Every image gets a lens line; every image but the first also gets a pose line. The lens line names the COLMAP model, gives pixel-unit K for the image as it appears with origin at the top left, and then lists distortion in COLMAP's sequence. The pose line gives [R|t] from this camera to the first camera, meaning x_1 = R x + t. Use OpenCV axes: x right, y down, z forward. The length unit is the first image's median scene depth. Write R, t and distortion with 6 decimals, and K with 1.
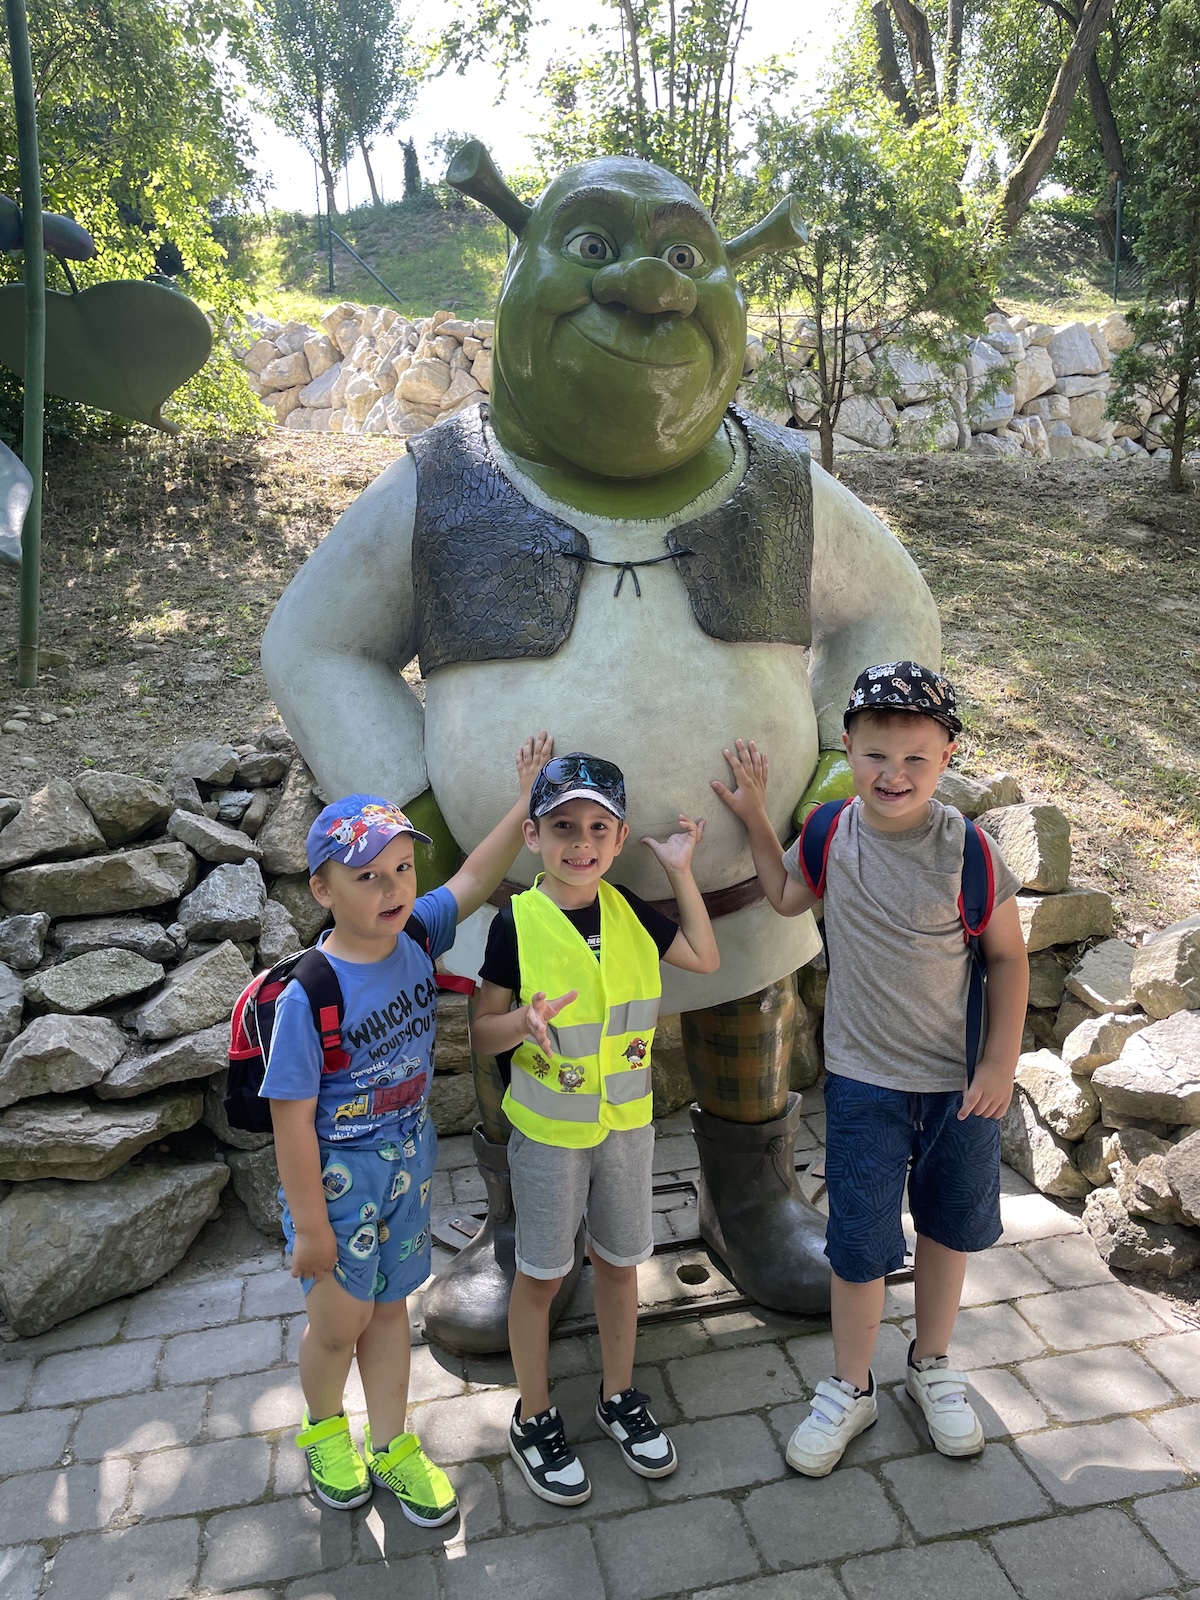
lens RADIAL K [[1202.2, 0, 602.7], [0, 1202.2, 786.8], [0, 0, 1]] dist [0.093174, -0.119313]
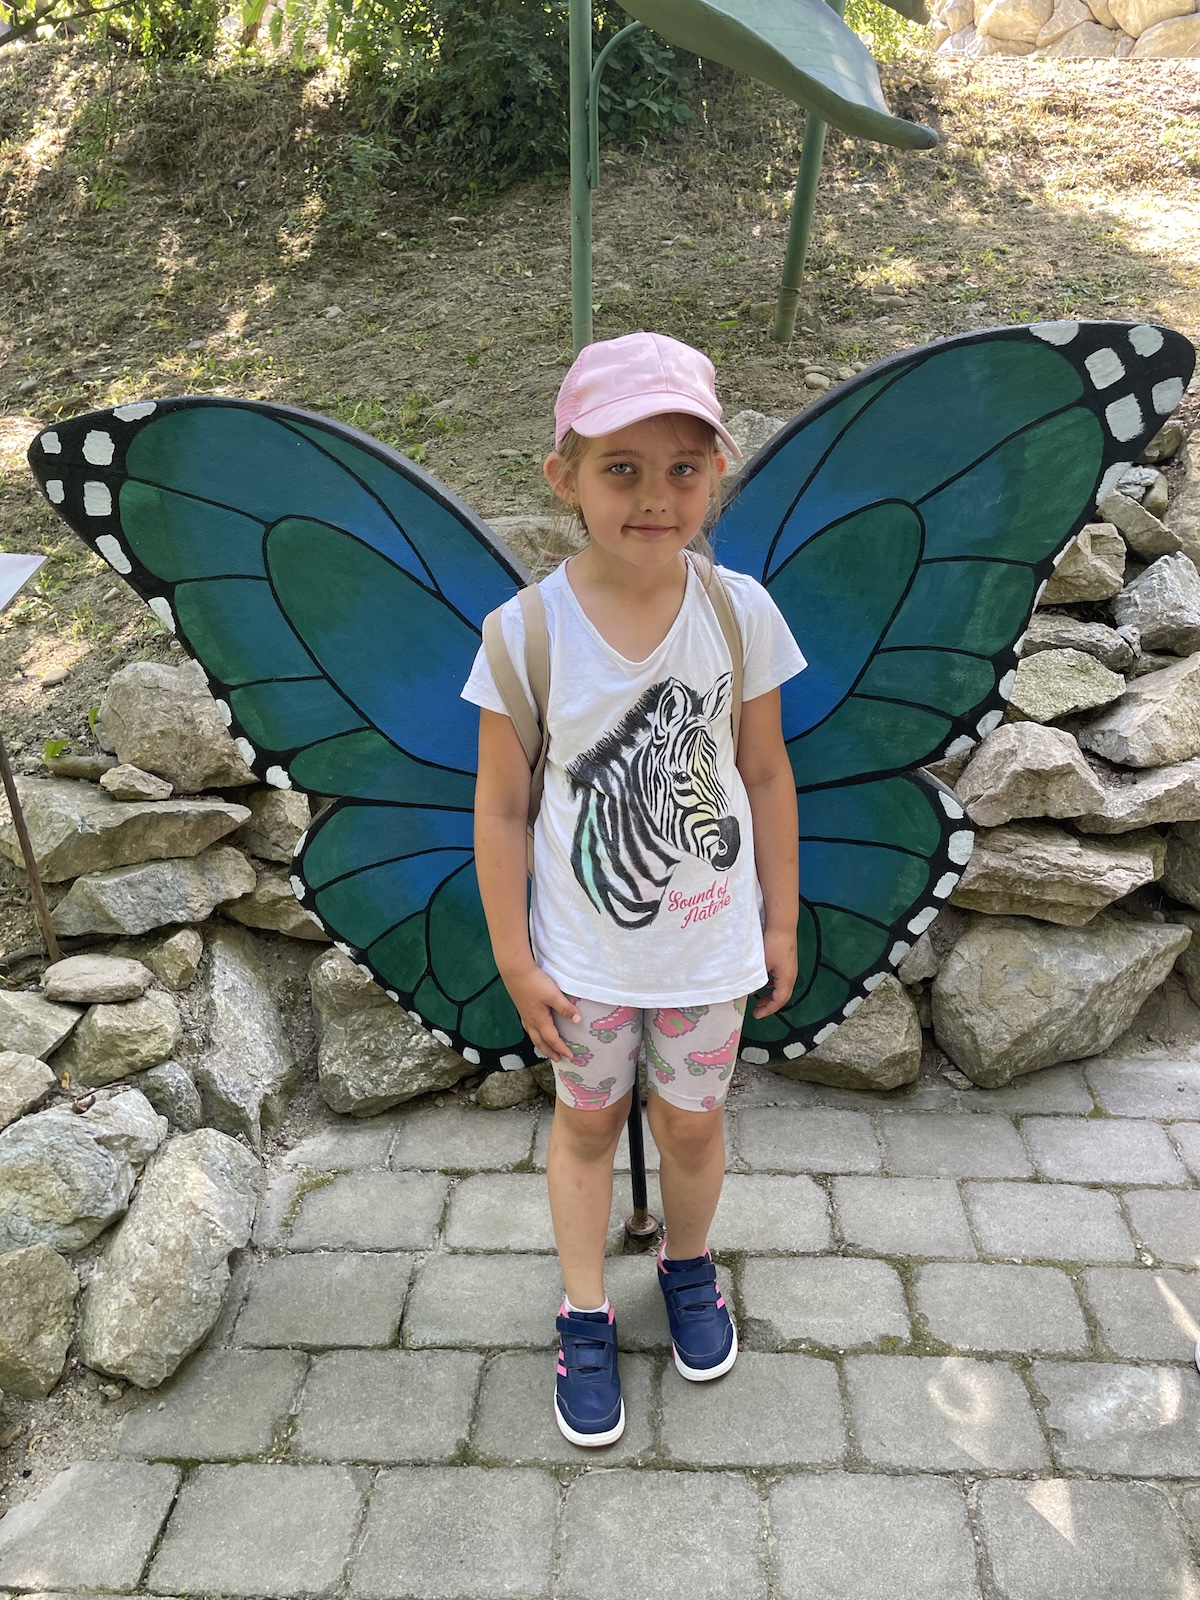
lens RADIAL K [[1214.2, 0, 620.6], [0, 1214.2, 813.3], [0, 0, 1]] dist [0.093347, -0.131580]
pose [[0.955111, 0.125829, -0.268197, -0.354797], [-0.063258, 0.971058, 0.230314, 0.055243], [0.289415, -0.203009, 0.935428, 0.110554]]
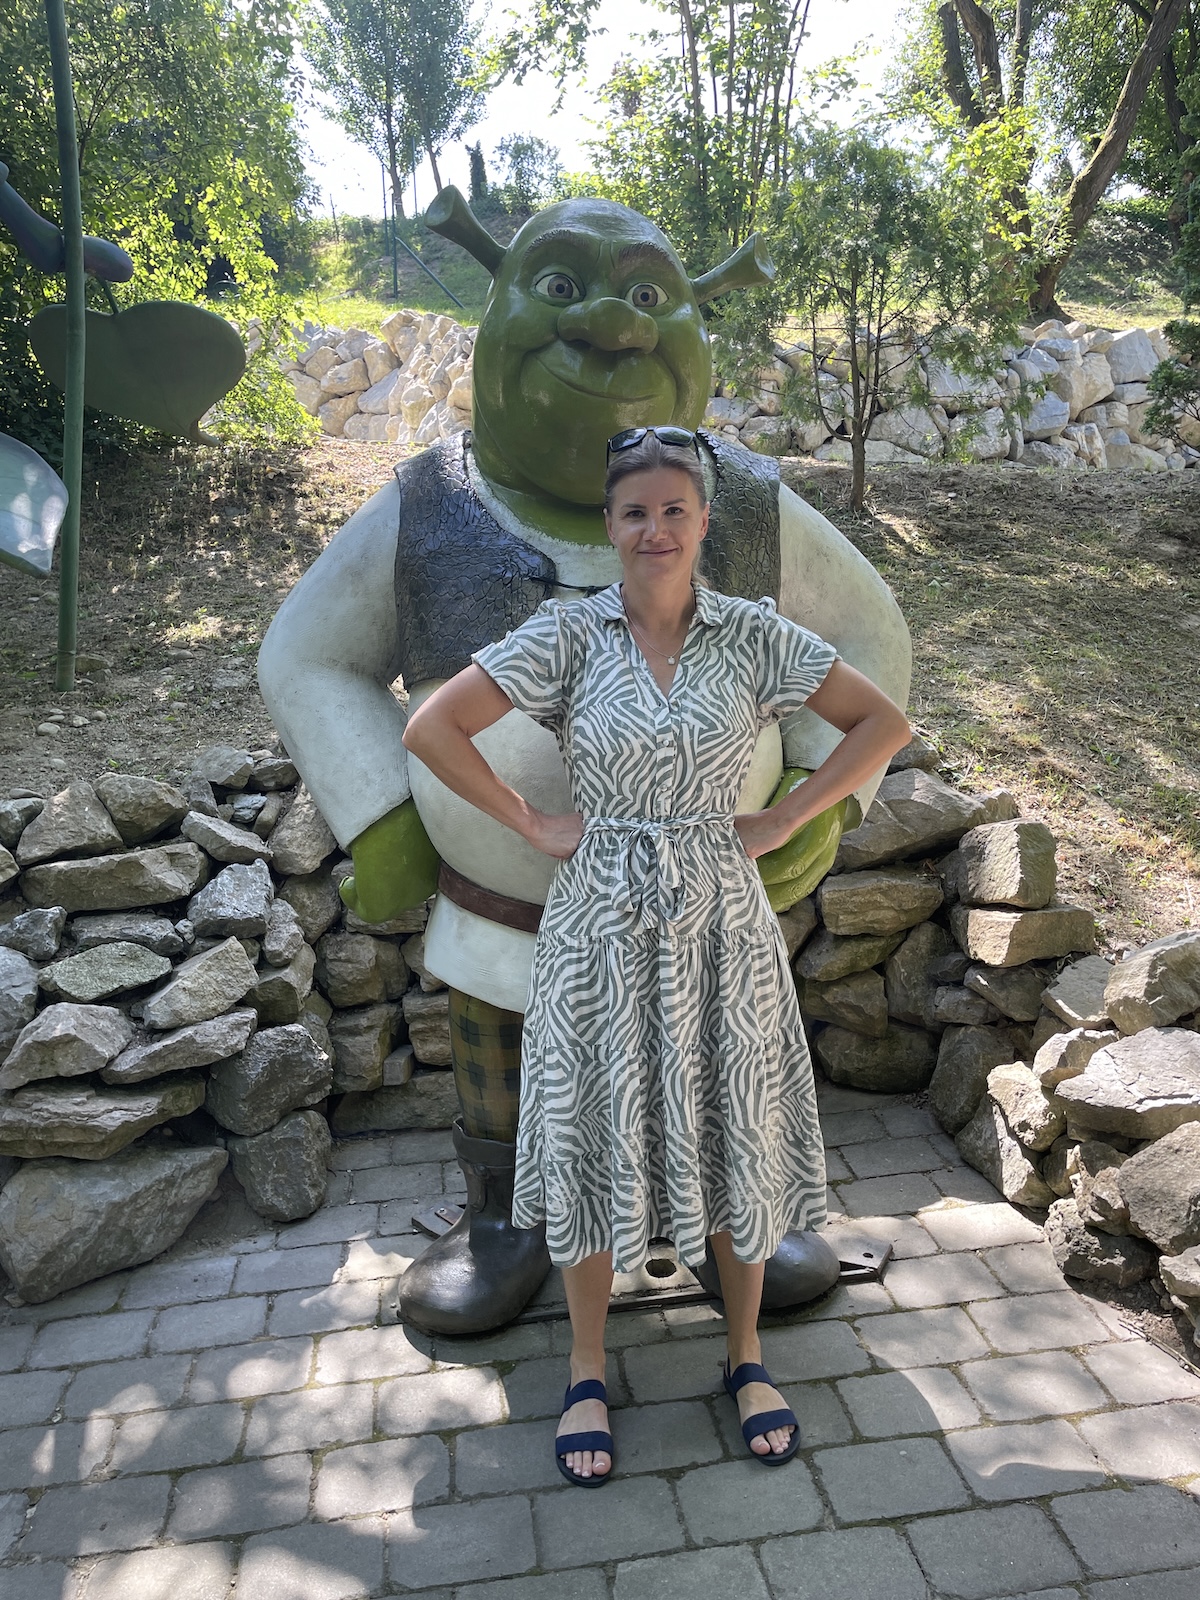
lens RADIAL K [[1201.2, 0, 605.6], [0, 1201.2, 797.8], [0, 0, 1]] dist [0.093572, -0.120467]
pose [[0.998684, 0.017543, -0.048188, 0.051303], [-0.017205, 0.999824, 0.007421, -0.006297], [0.048309, -0.006582, 0.998811, -0.027893]]
